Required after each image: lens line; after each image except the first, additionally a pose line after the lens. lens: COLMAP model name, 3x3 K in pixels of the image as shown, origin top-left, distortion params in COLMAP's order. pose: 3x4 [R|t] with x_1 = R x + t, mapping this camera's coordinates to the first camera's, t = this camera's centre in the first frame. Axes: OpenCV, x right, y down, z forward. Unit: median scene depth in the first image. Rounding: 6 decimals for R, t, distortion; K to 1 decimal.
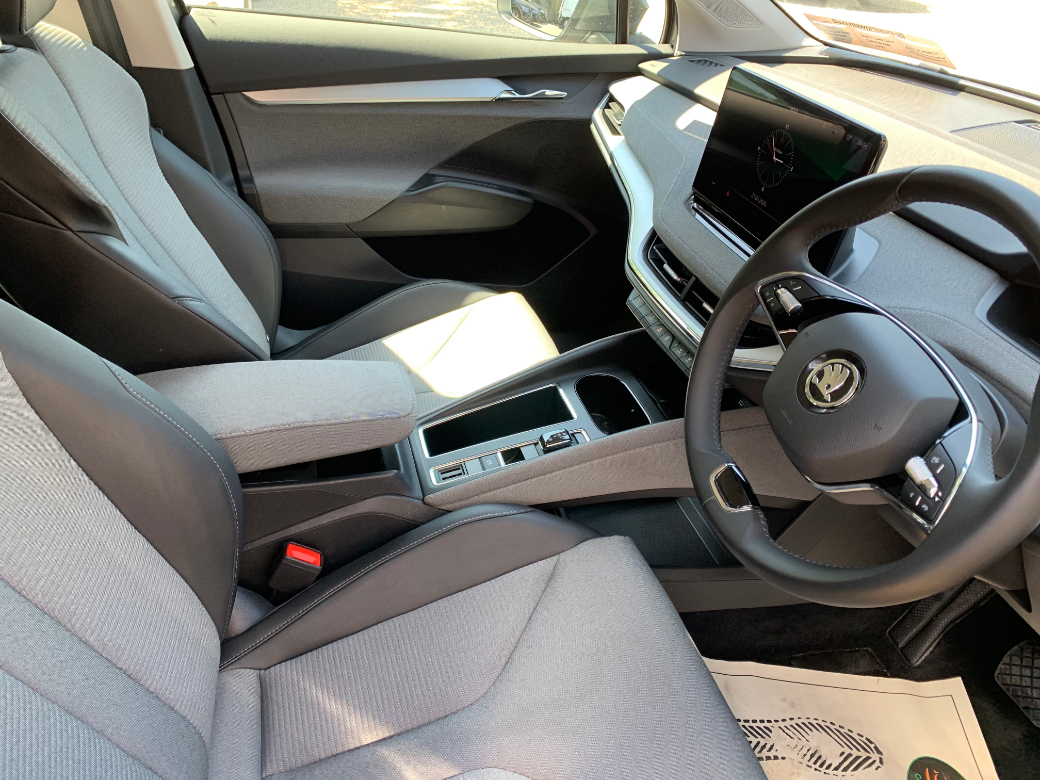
lens RADIAL K [[788.6, 0, 520.0], [0, 788.6, 390.0], [0, 0, 1]] dist [0.016078, -0.006210]
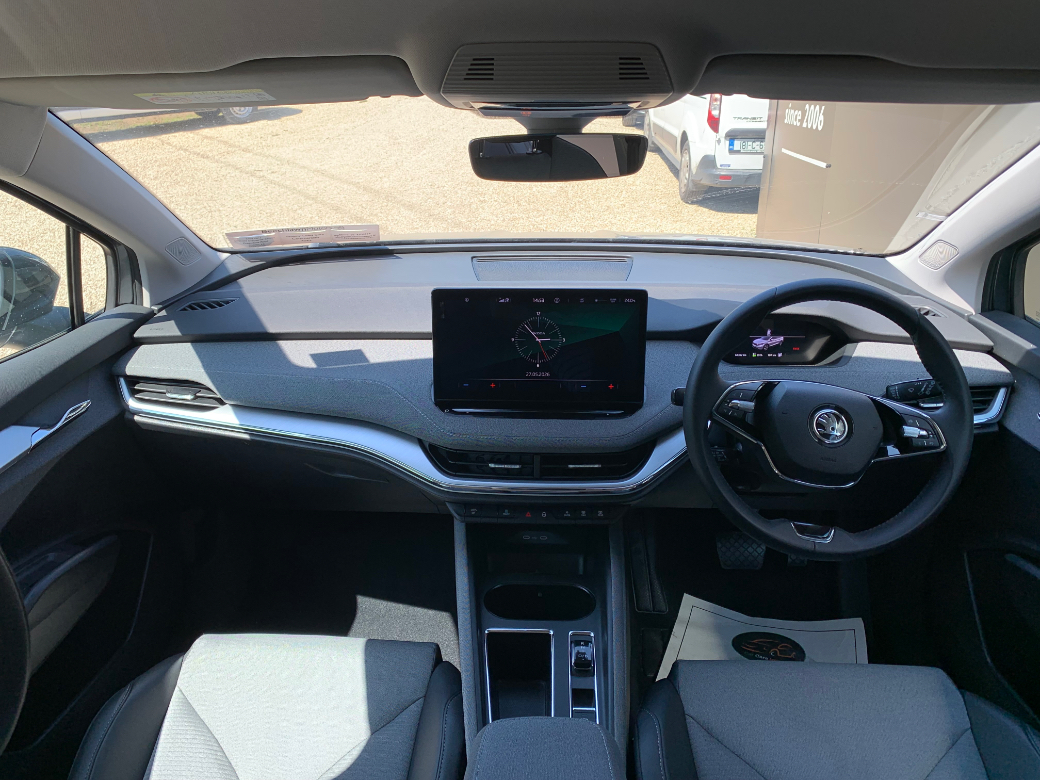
lens RADIAL K [[788.6, 0, 520.0], [0, 788.6, 390.0], [0, 0, 1]] dist [0.016078, -0.006210]
pose [[0.313583, -0.428789, 0.847234, -0.653997], [0.552046, 0.808284, 0.204750, -0.432930], [-0.772601, 0.403506, 0.490175, 0.401225]]
